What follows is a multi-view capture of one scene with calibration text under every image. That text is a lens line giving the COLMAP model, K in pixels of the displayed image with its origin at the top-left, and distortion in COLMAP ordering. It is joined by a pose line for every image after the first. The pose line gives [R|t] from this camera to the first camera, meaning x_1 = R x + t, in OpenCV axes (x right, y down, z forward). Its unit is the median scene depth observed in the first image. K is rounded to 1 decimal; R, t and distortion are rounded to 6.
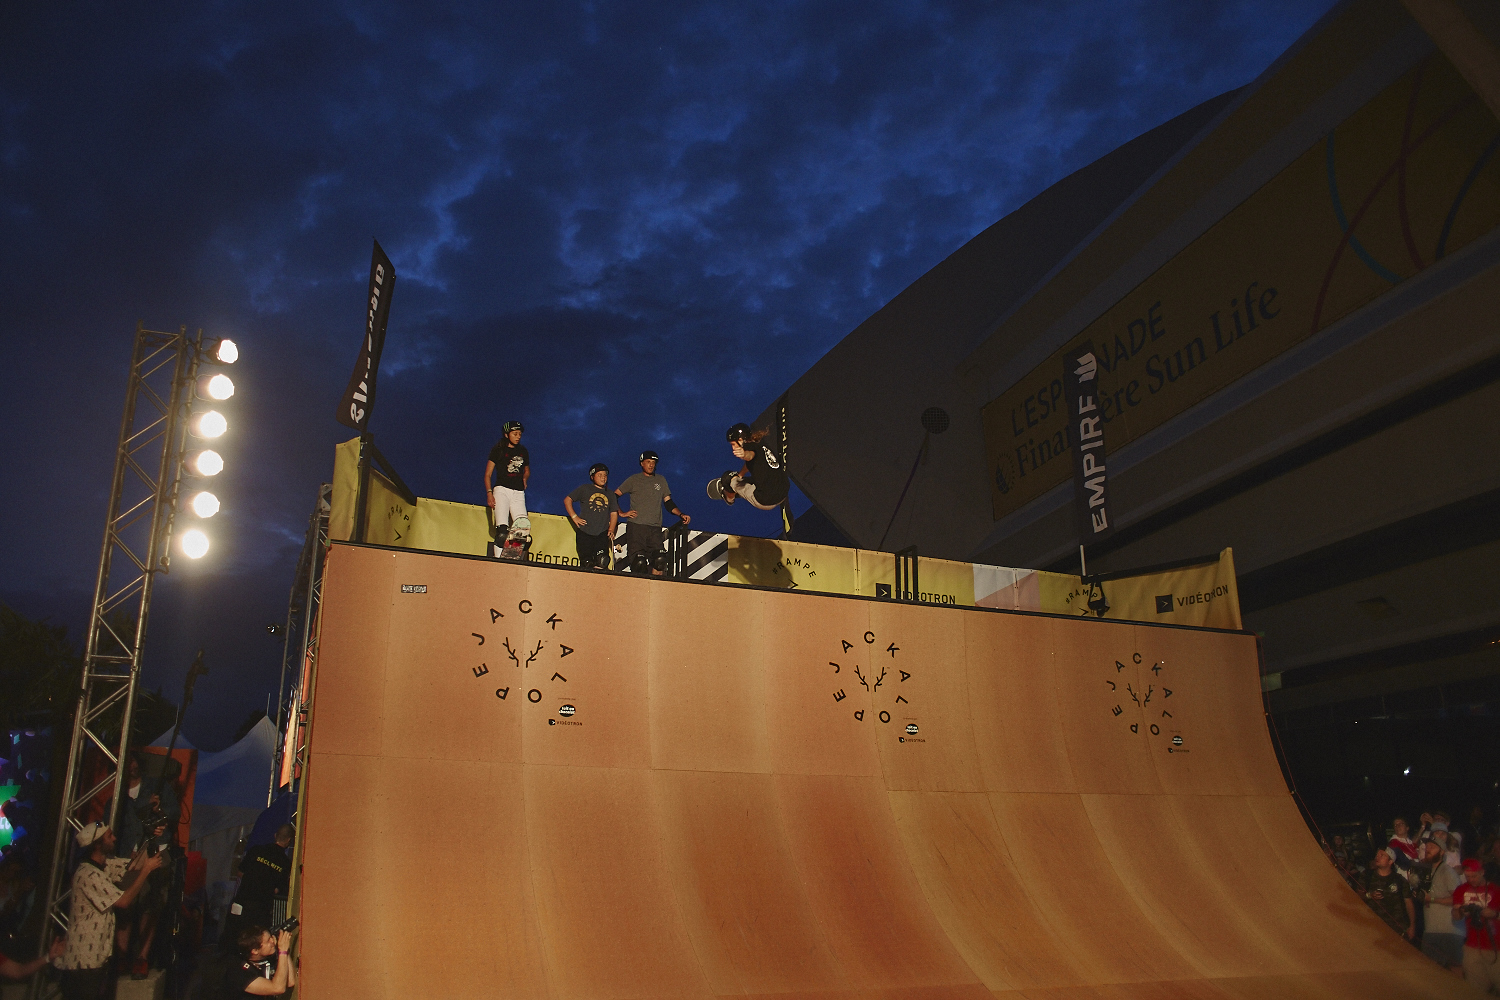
lens RADIAL K [[1192.8, 0, 741.4], [0, 1192.8, 492.1], [0, 0, 1]] dist [-0.105953, 0.147586]
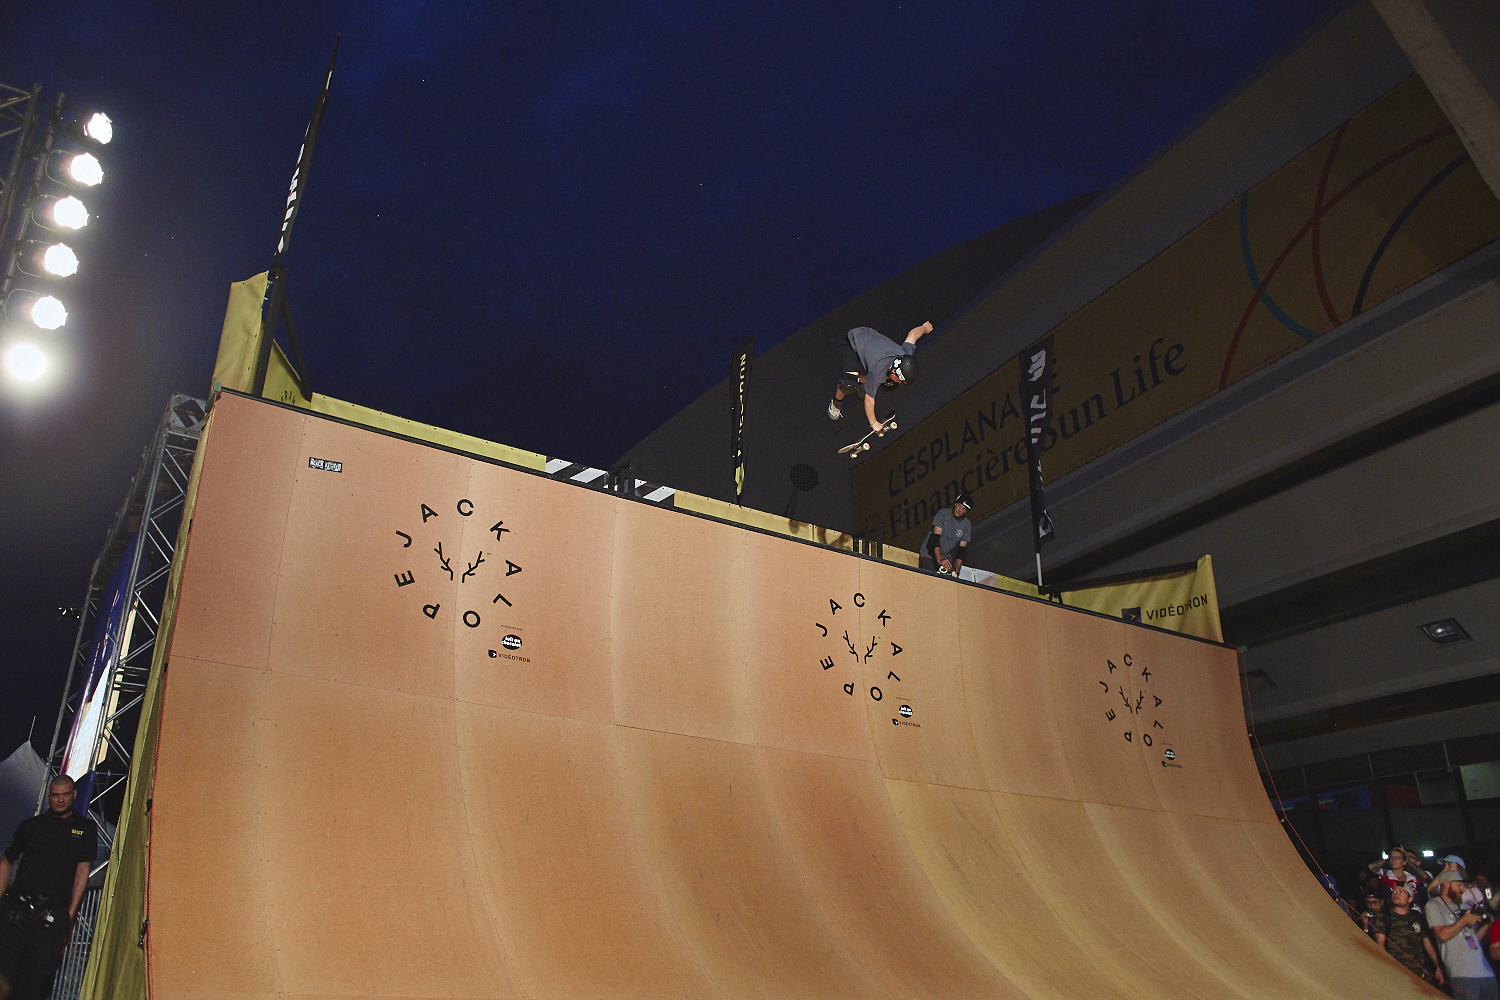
lens RADIAL K [[1192.8, 0, 741.4], [0, 1192.8, 492.1], [0, 0, 1]] dist [-0.105953, 0.147586]
pose [[0.984279, 0.080470, 0.157224, -0.114637], [-0.066633, 0.993584, -0.091387, 0.131435], [-0.163569, 0.079475, 0.983326, 0.185565]]
